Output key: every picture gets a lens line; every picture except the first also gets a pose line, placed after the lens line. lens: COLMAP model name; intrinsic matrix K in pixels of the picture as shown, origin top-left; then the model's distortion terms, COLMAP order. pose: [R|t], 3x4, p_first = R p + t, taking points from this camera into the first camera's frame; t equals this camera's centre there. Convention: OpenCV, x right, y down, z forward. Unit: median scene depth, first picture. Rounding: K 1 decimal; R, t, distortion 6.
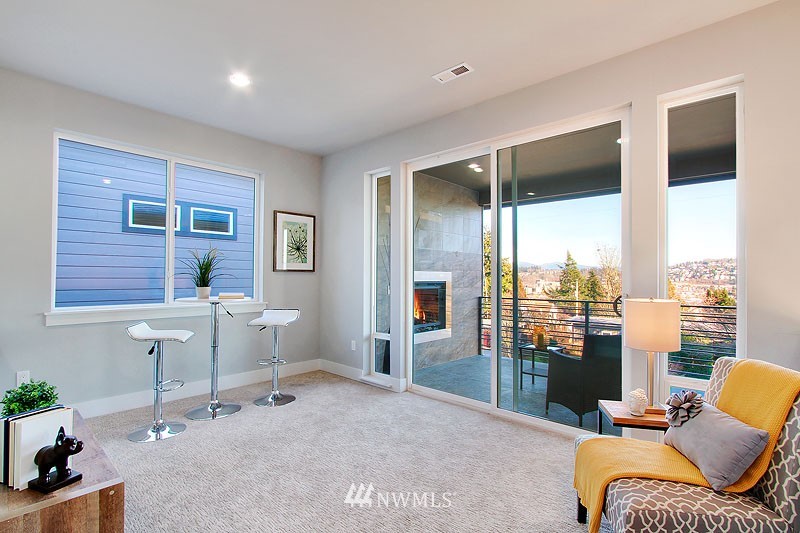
lens RADIAL K [[382.8, 0, 399.1], [0, 382.8, 275.7], [0, 0, 1]] dist [-0.014799, 0.000026]
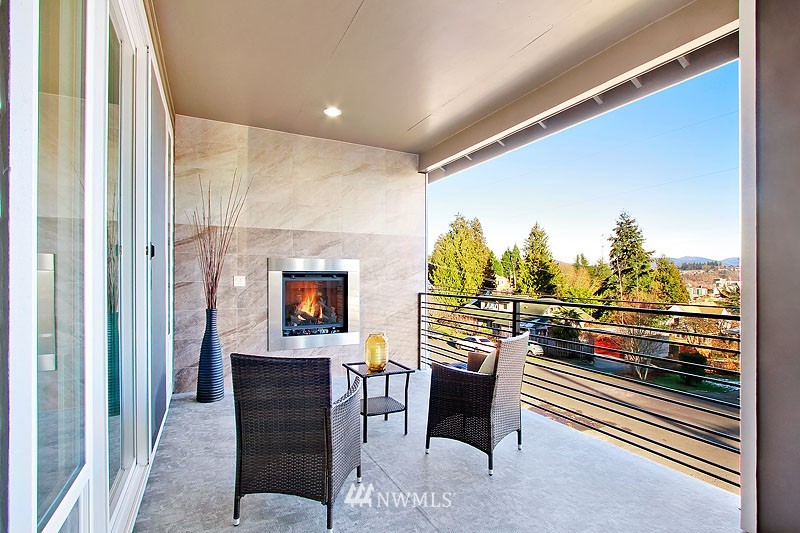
lens RADIAL K [[382.8, 0, 399.1], [0, 382.8, 275.7], [0, 0, 1]] dist [-0.014799, 0.000026]
pose [[0.935654, -0.004532, -0.352890, 0.485371], [0.005030, 0.999987, 0.000495, 0.022474], [0.352883, -0.002239, 0.935665, 0.301547]]
